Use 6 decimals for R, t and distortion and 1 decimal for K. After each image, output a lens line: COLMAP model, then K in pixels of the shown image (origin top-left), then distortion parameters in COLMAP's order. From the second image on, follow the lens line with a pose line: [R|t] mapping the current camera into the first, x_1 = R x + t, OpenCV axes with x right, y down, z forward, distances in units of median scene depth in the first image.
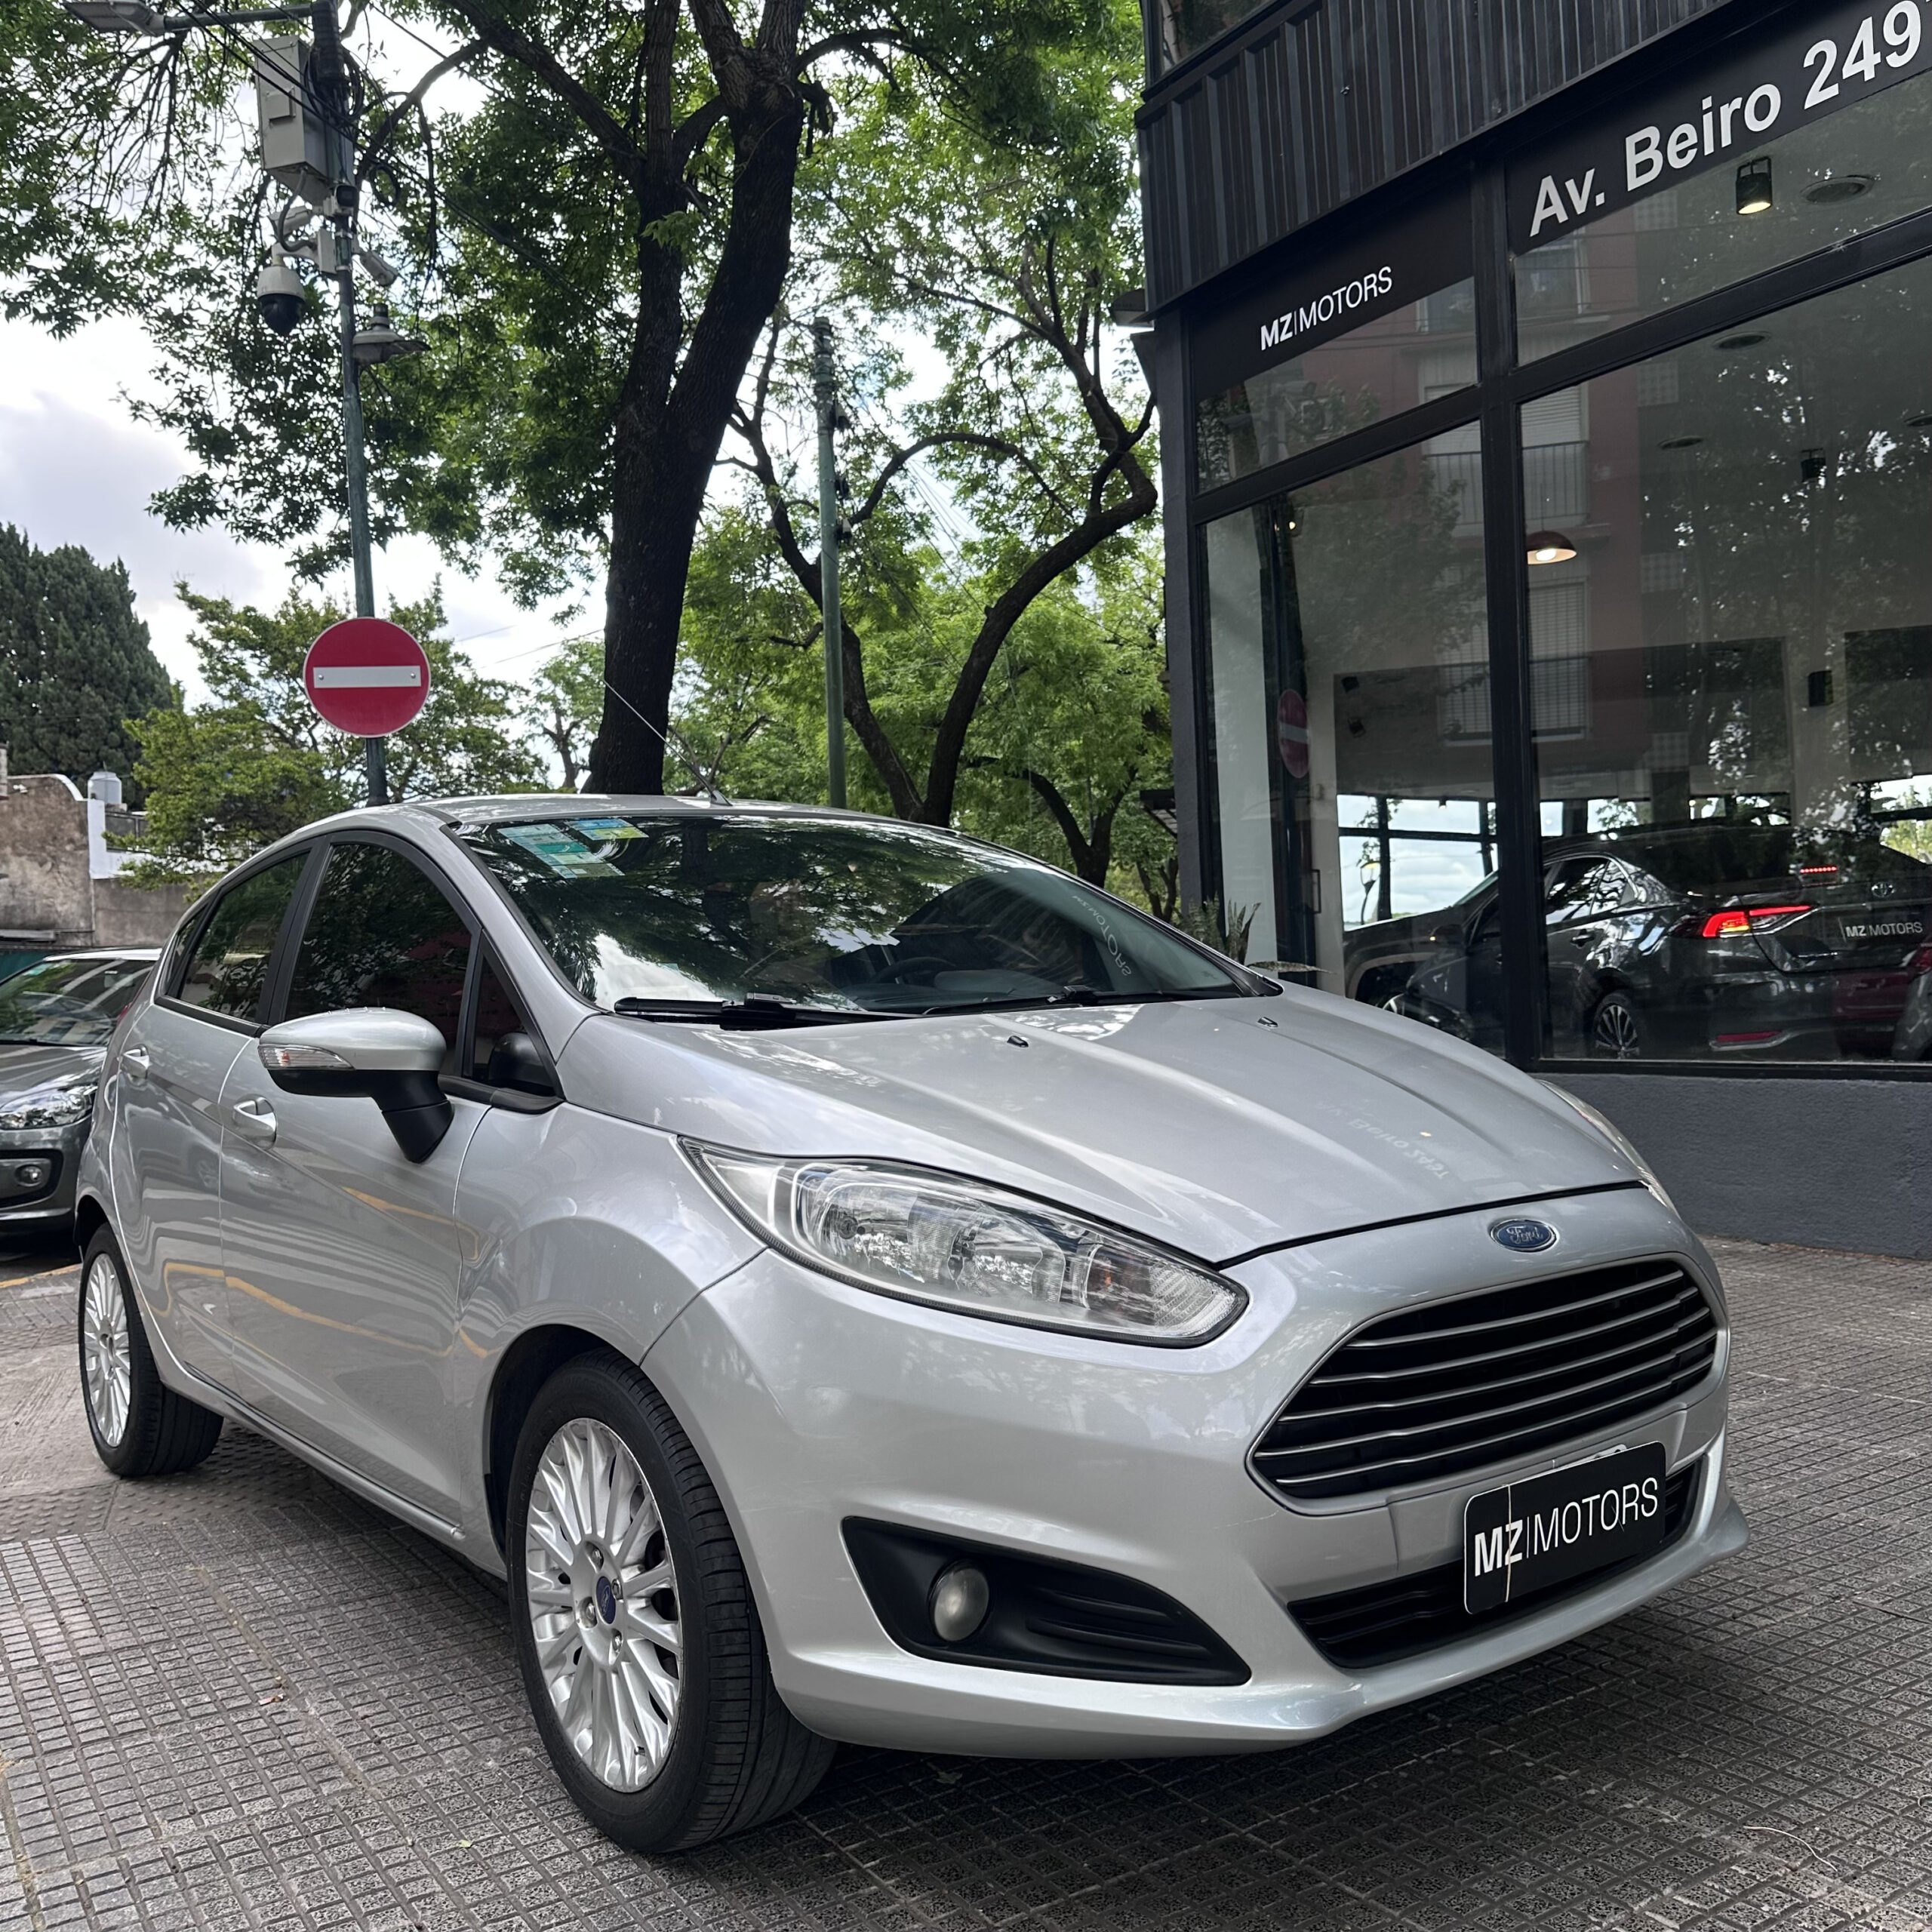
lens RADIAL K [[1846.8, 0, 966.0], [0, 1846.8, 966.0], [0, 0, 1]] dist [-0.001186, -0.068062]
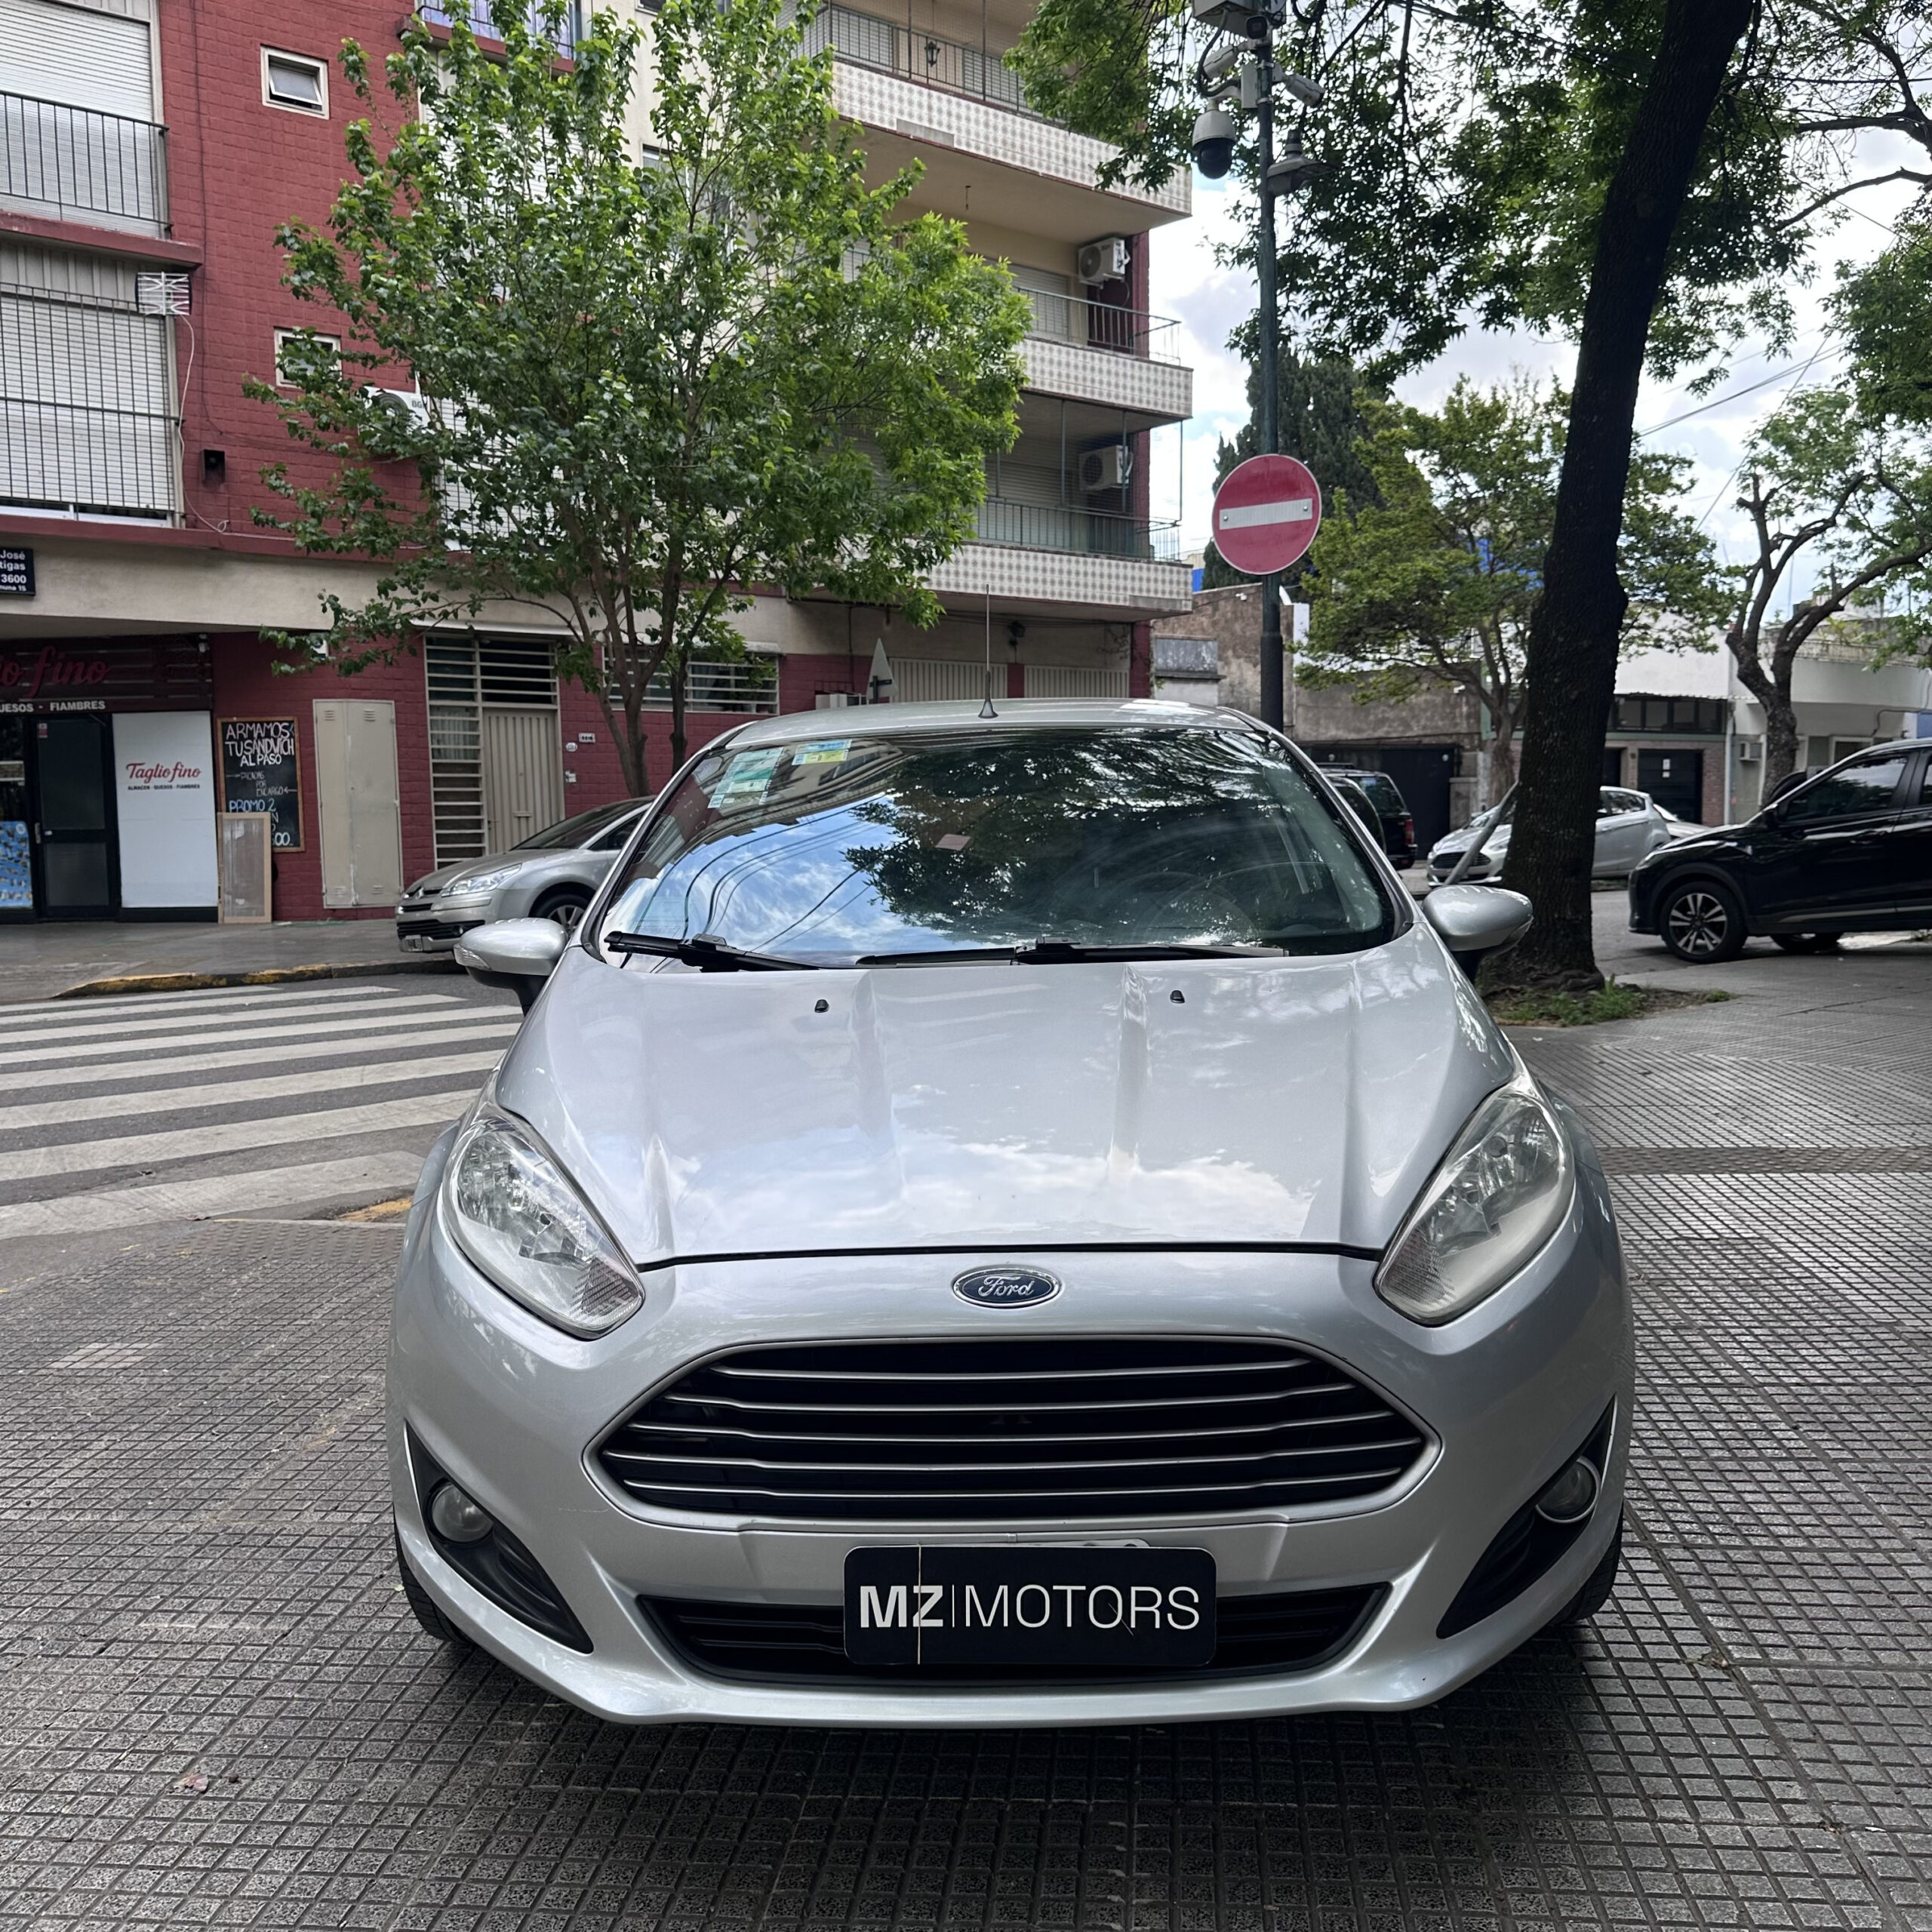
lens RADIAL K [[1846.8, 0, 966.0], [0, 1846.8, 966.0], [0, 0, 1]] dist [-0.001186, -0.068062]
pose [[0.756503, 0.070702, -0.650157, 0.507083], [0.011772, 0.992506, 0.121628, -0.071163], [0.653884, -0.099666, 0.750001, 0.190035]]
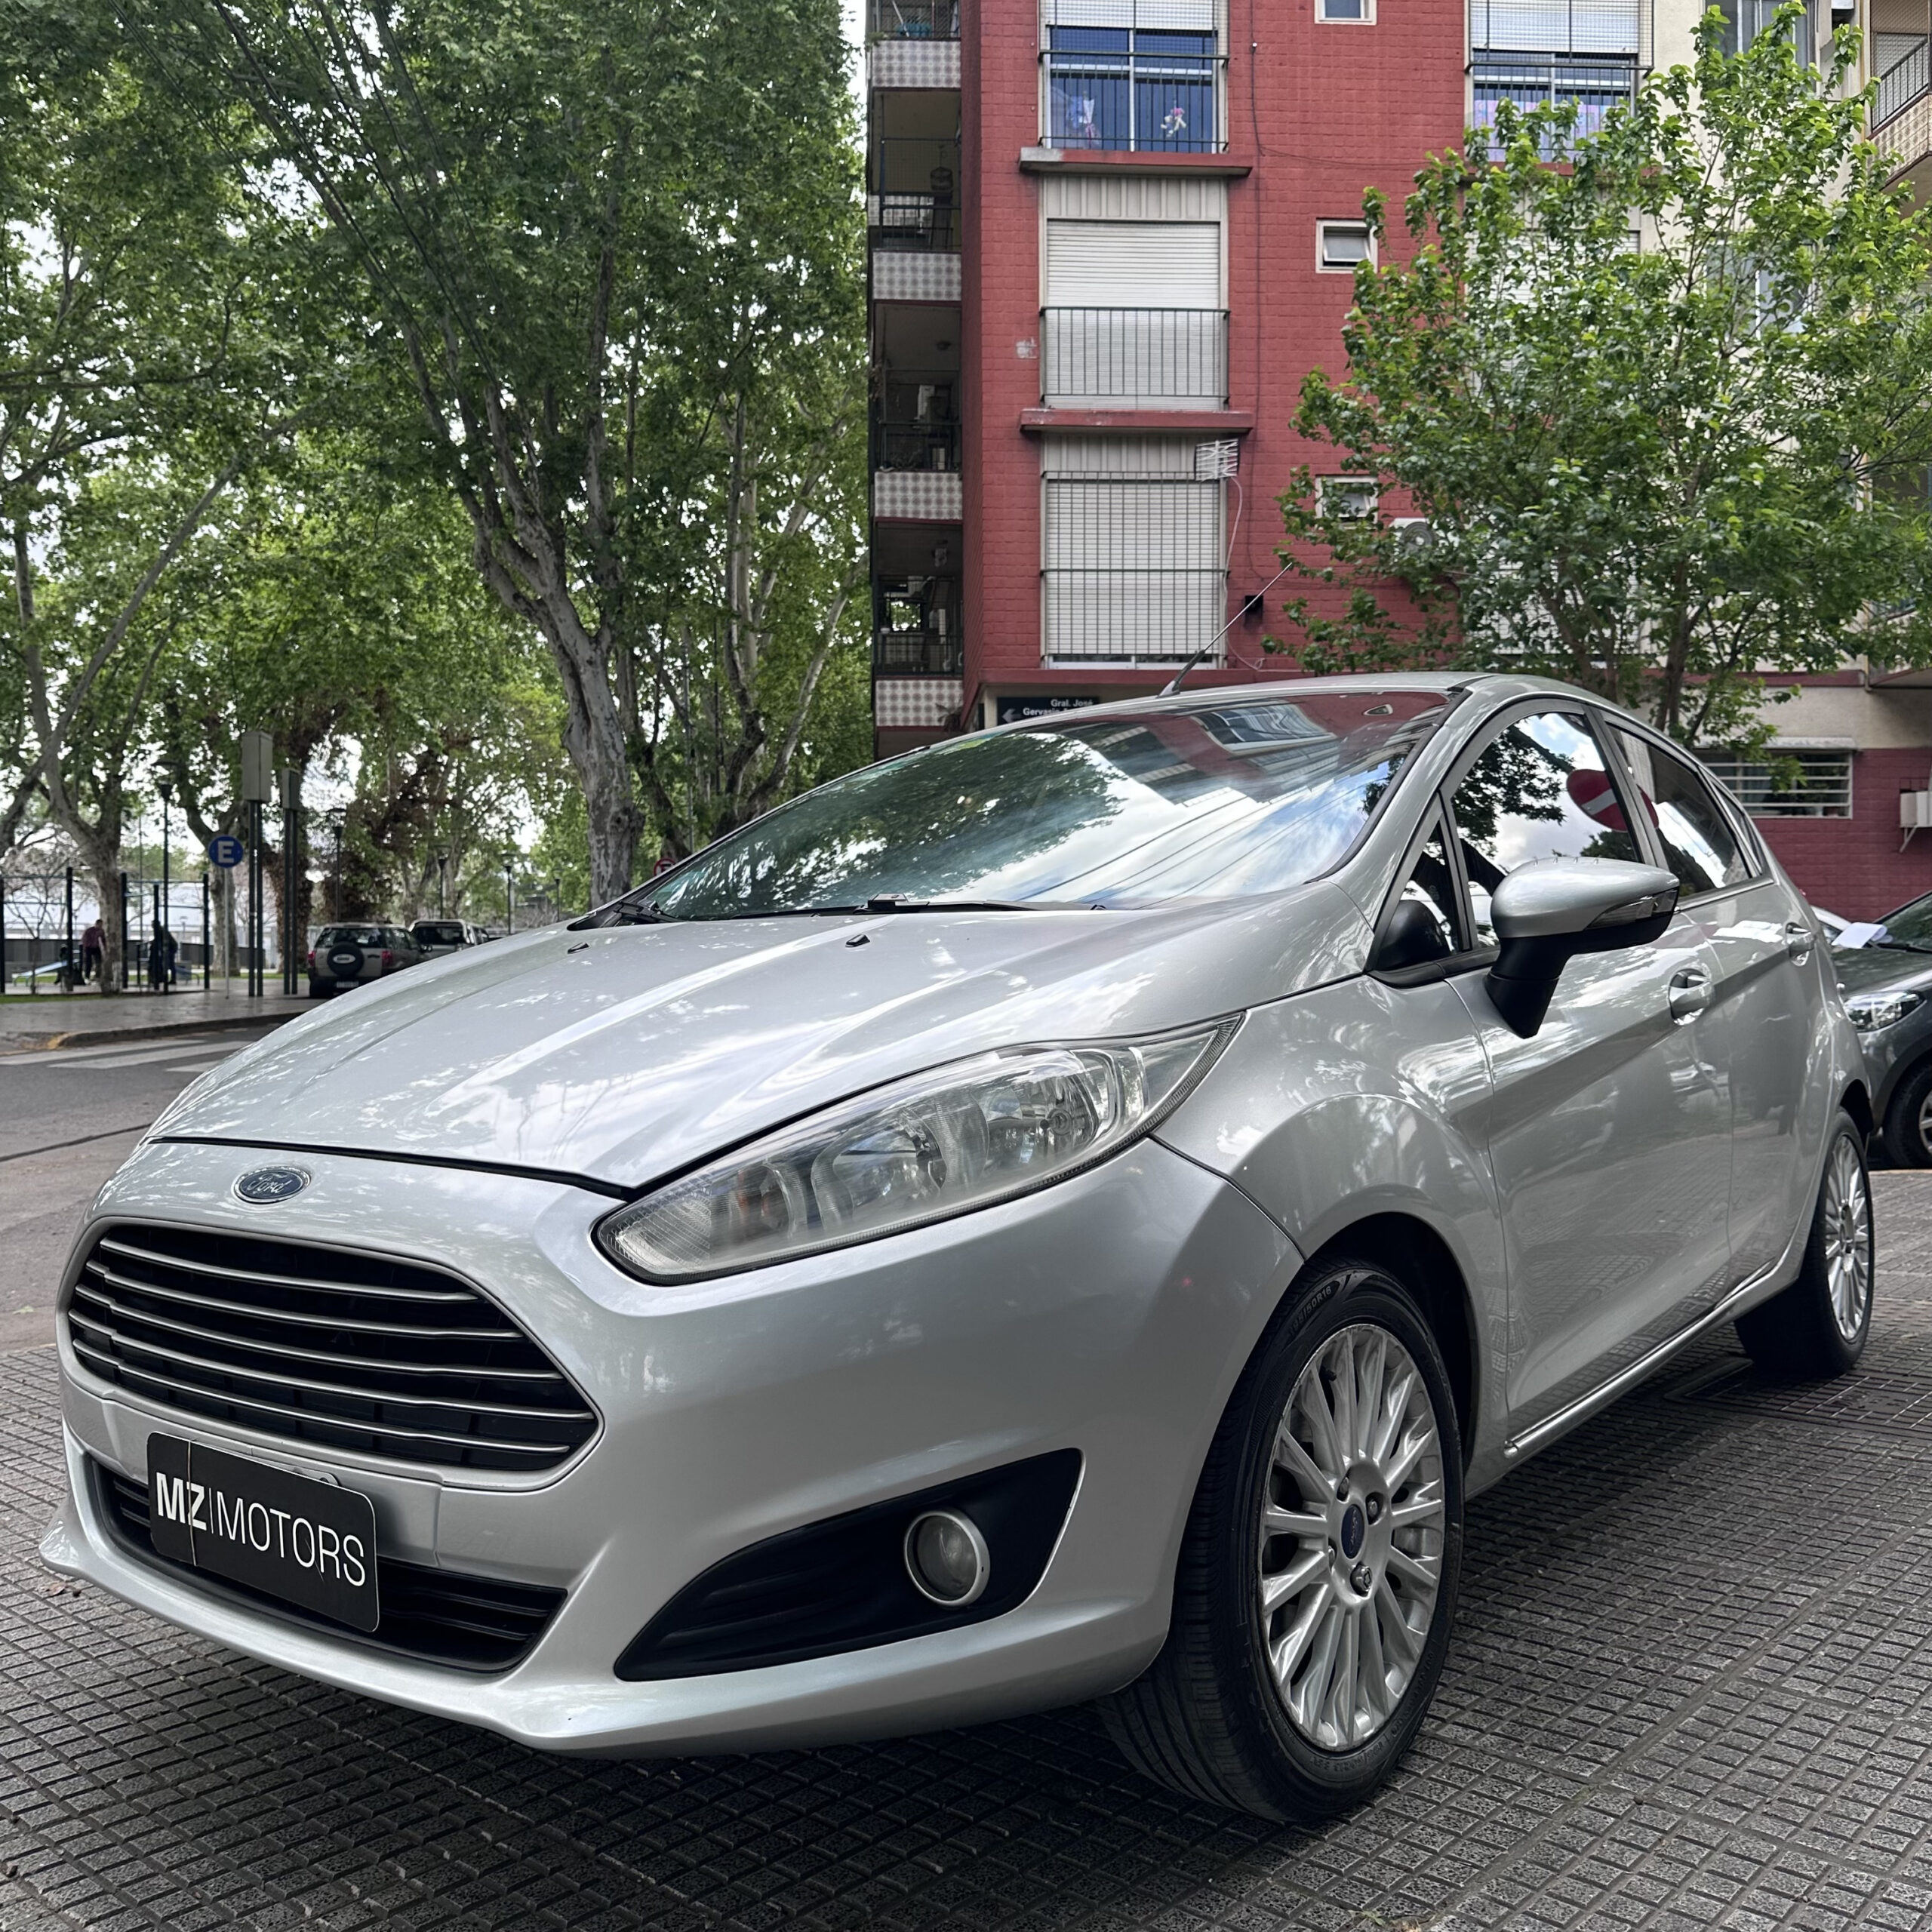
lens RADIAL K [[1782.0, 0, 774.2], [0, 1782.0, 972.1], [0, 0, 1]] dist [-0.004663, -0.035635]
pose [[0.211079, 0.039401, -0.976675, 0.679500], [0.036960, 0.998151, 0.048255, 0.009280], [0.976770, -0.046284, 0.209232, 0.622778]]
